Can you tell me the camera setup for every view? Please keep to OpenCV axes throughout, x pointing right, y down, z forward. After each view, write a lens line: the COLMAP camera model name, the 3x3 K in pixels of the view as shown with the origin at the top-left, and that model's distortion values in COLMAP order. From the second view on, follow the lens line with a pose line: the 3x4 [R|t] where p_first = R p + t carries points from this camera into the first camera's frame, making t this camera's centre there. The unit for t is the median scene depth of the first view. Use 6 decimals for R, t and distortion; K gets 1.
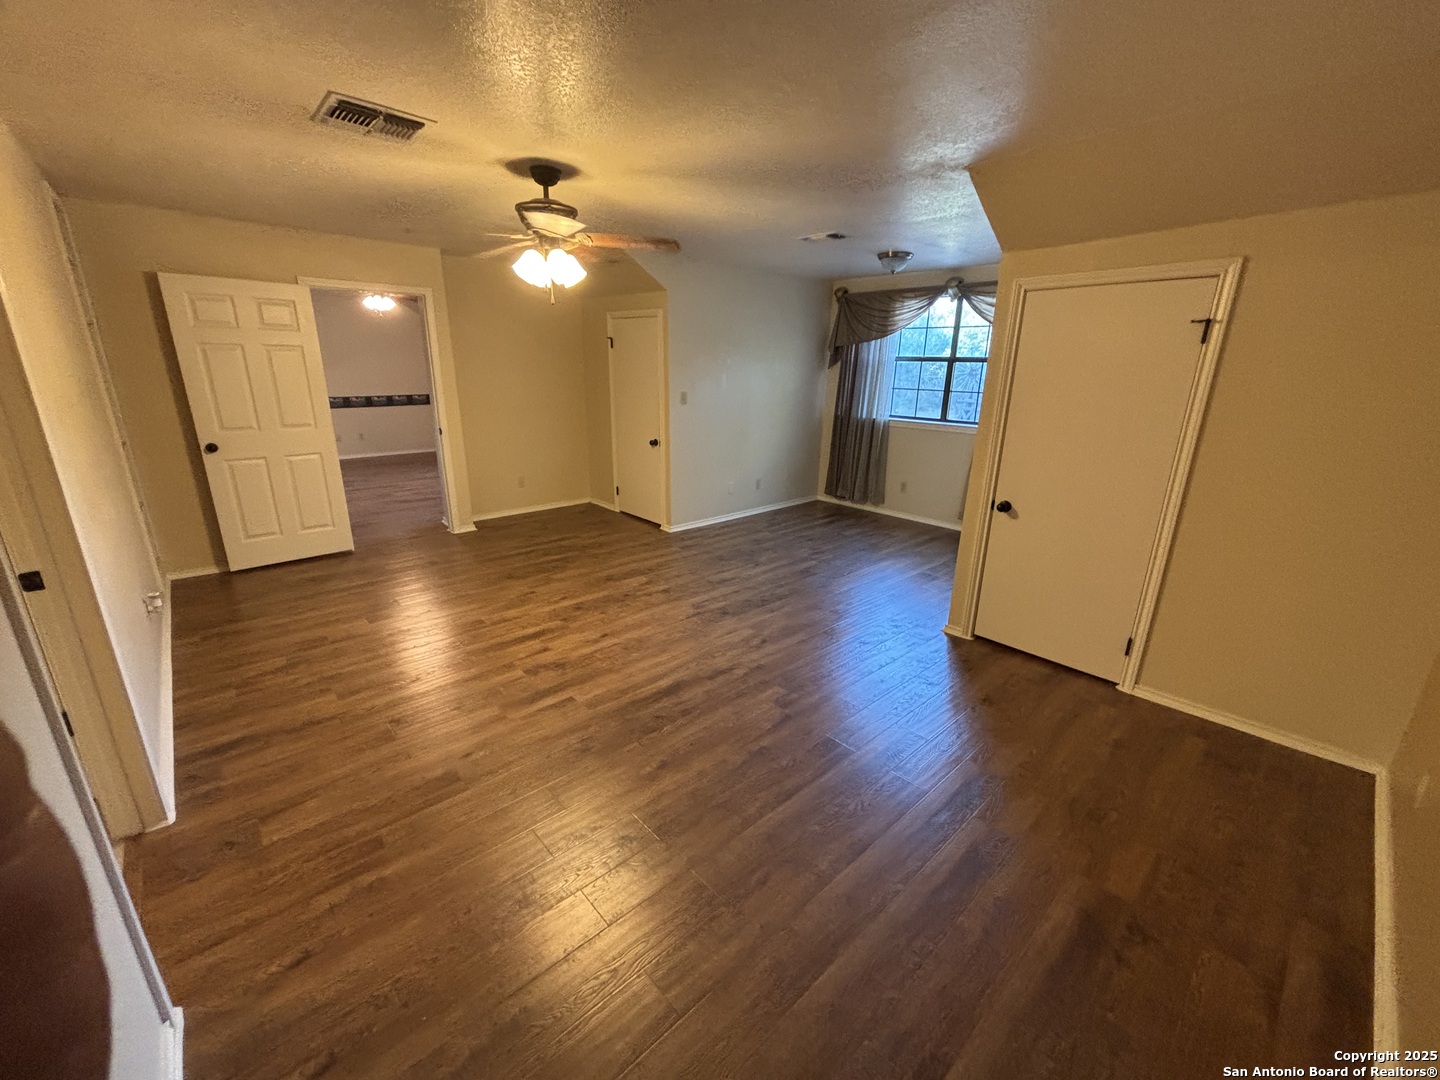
lens RADIAL K [[578.1, 0, 724.8], [0, 578.1, 540.1], [0, 0, 1]] dist [-0.001912, -0.000210]
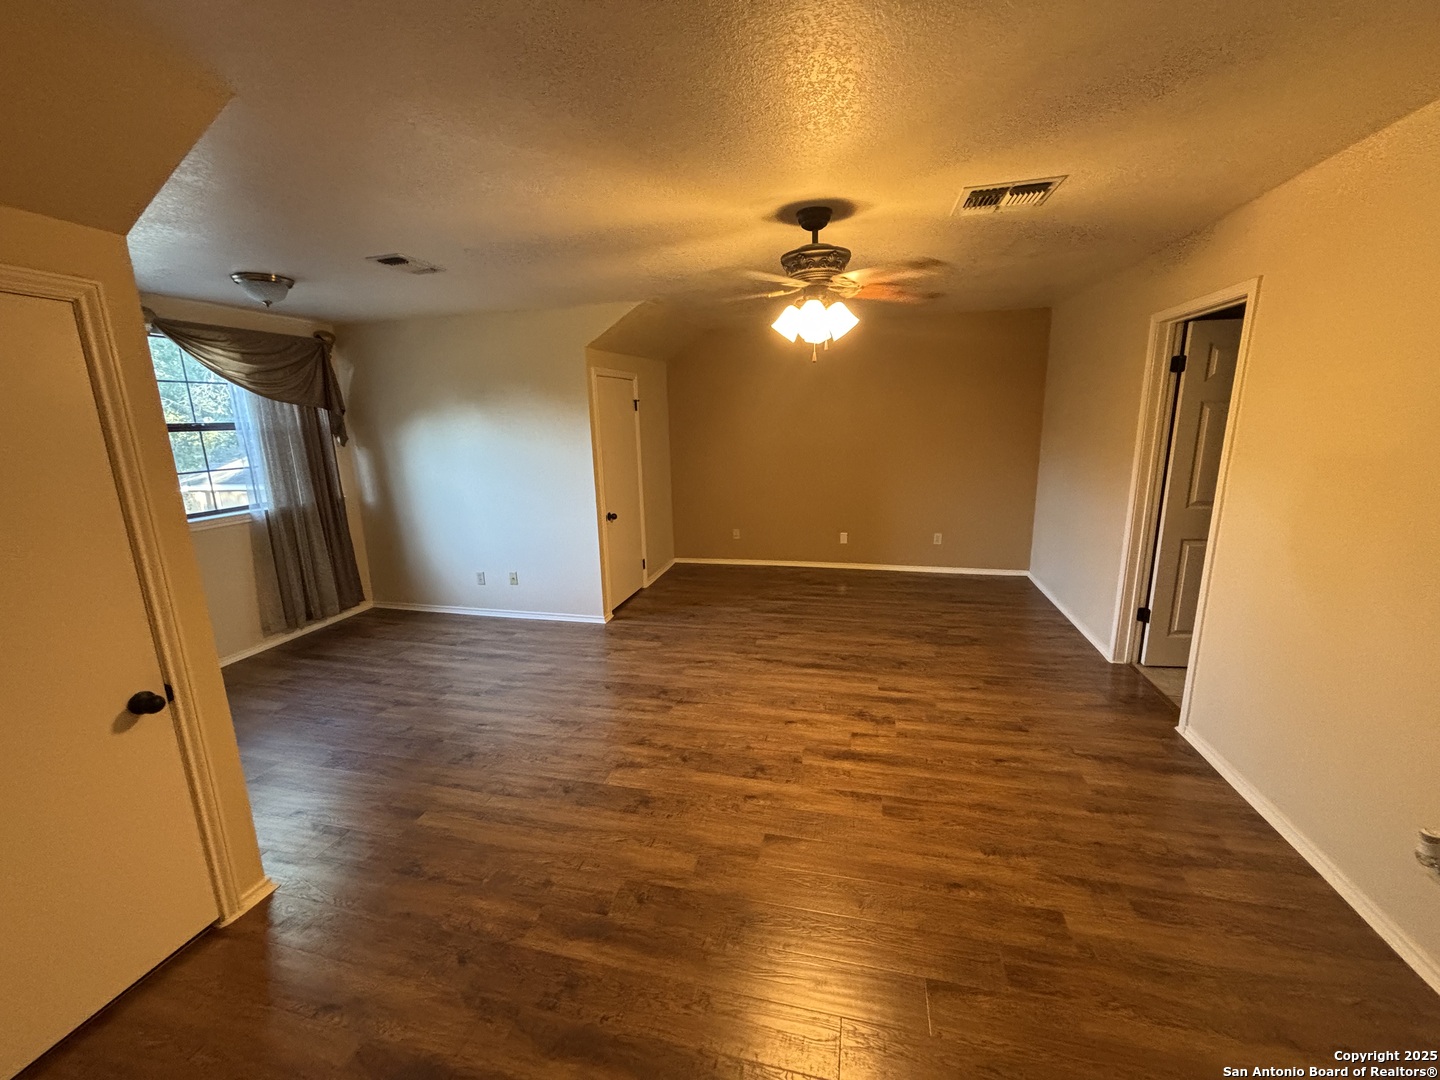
lens RADIAL K [[578.1, 0, 720.9], [0, 578.1, 539.4], [0, 0, 1]] dist [-0.001912, -0.000210]
pose [[-0.551232, -0.179287, 0.814862, -0.911595], [0.261666, 0.890221, 0.372877, -0.490895], [-0.792259, 0.418763, -0.443805, 1.503341]]
